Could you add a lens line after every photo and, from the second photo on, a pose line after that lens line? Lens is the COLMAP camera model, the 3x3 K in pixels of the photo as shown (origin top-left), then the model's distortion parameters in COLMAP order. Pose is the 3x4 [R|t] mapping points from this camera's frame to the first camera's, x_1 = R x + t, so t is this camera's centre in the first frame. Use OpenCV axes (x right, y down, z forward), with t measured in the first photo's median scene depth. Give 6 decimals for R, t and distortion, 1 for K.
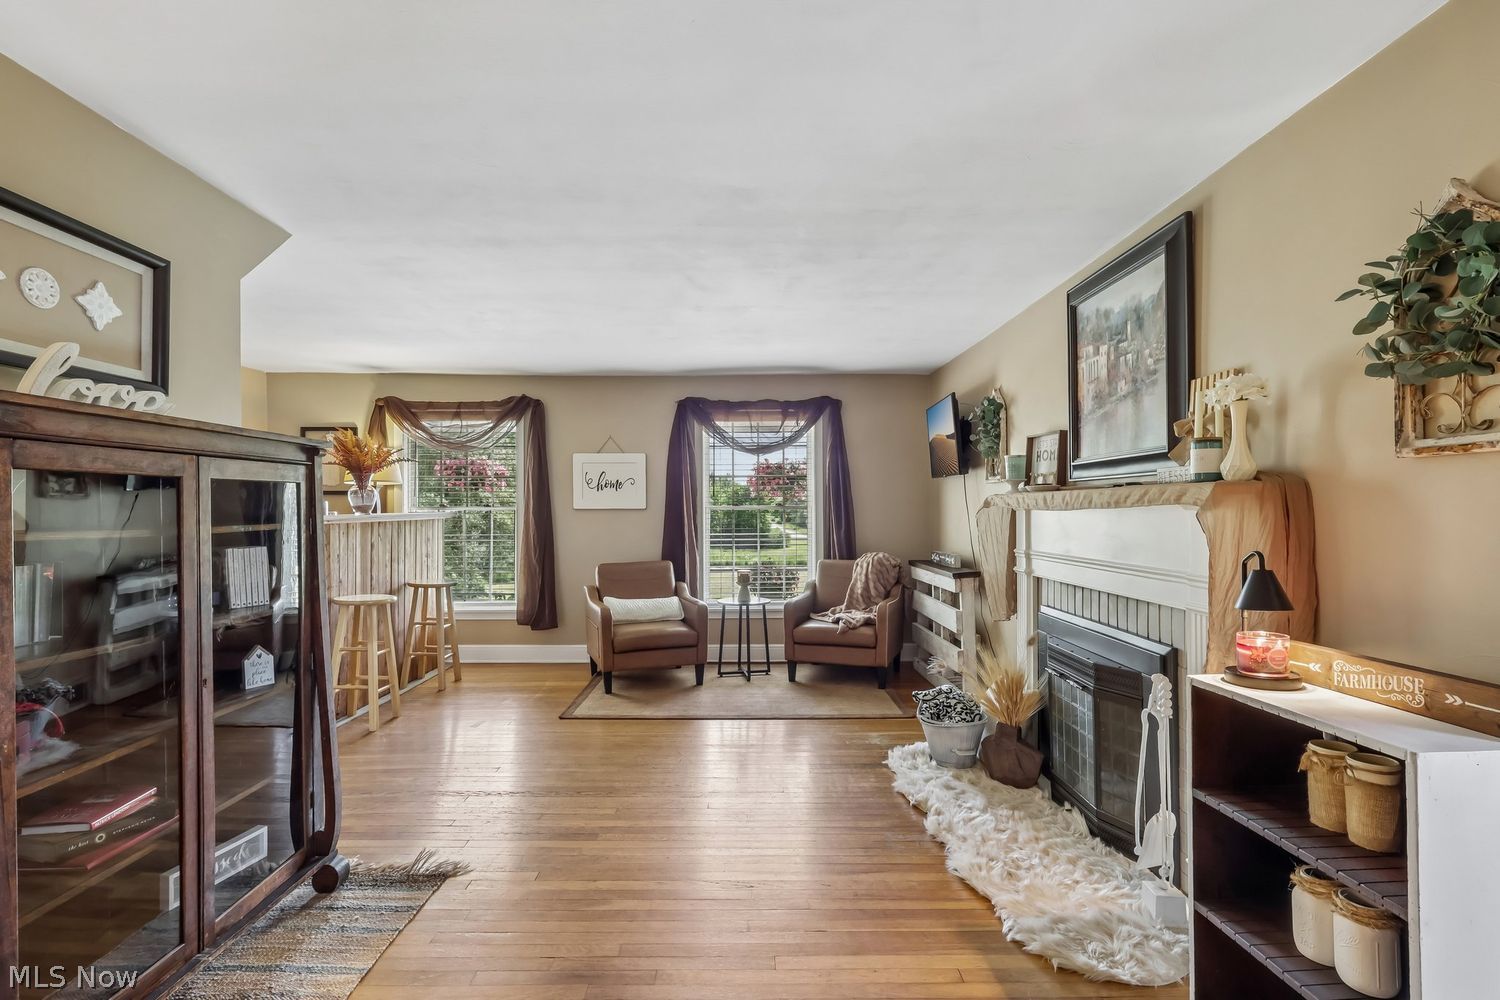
lens RADIAL K [[707.8, 0, 754.7], [0, 707.8, 503.6], [0, 0, 1]] dist [0.002866, 0.001527]
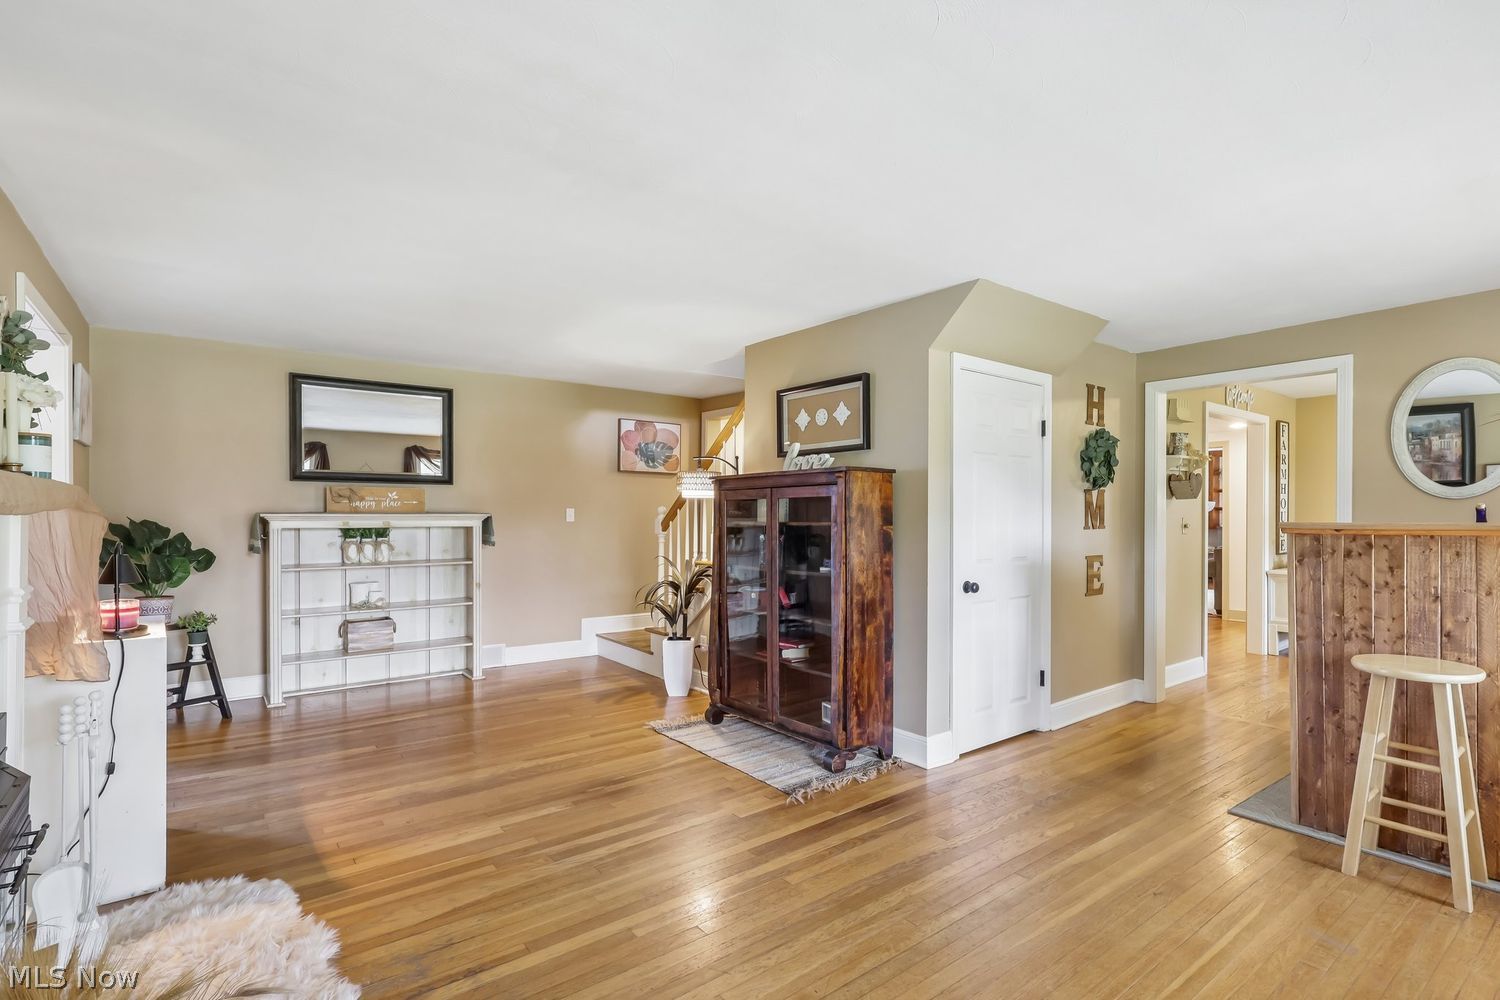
lens RADIAL K [[707.8, 0, 762.5], [0, 707.8, 508.4], [0, 0, 1]] dist [0.002866, 0.001527]
pose [[-0.790364, -0.003207, -0.612630, 0.174372], [0.007710, 0.999855, -0.015181, 0.007529], [0.612590, -0.016721, -0.790224, 0.876464]]
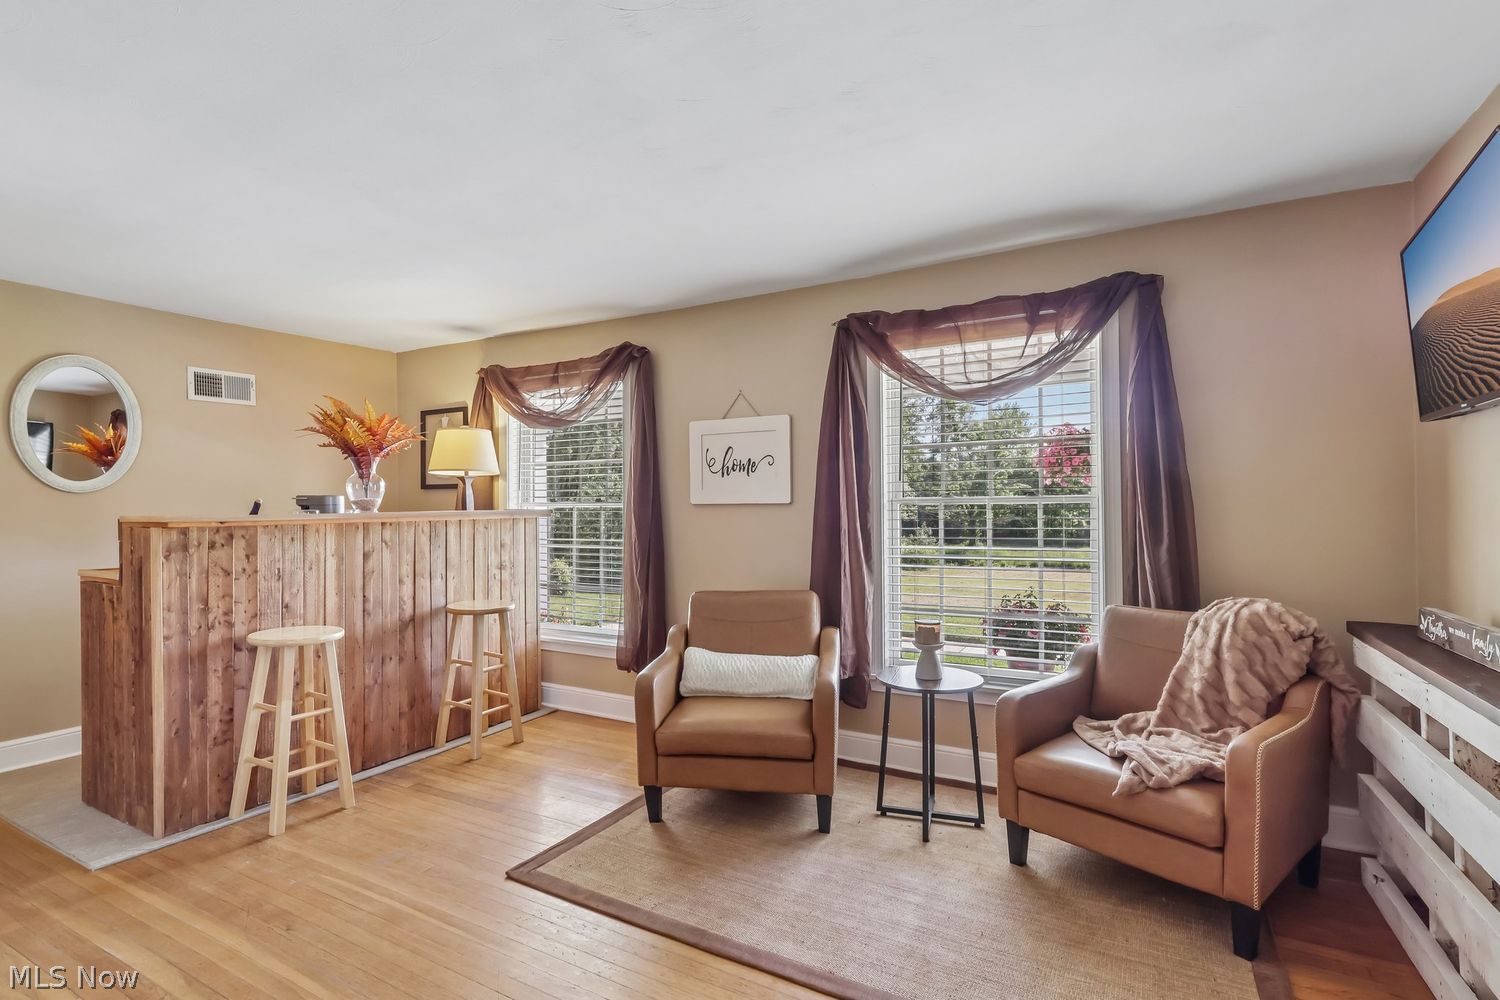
lens RADIAL K [[707.8, 0, 716.9], [0, 707.8, 502.0], [0, 0, 1]] dist [0.002866, 0.001527]
pose [[0.852876, -0.006149, -0.522077, 0.120758], [0.006473, 0.999978, -0.001204, 0.006302], [0.522073, -0.002353, 0.852898, 0.450707]]
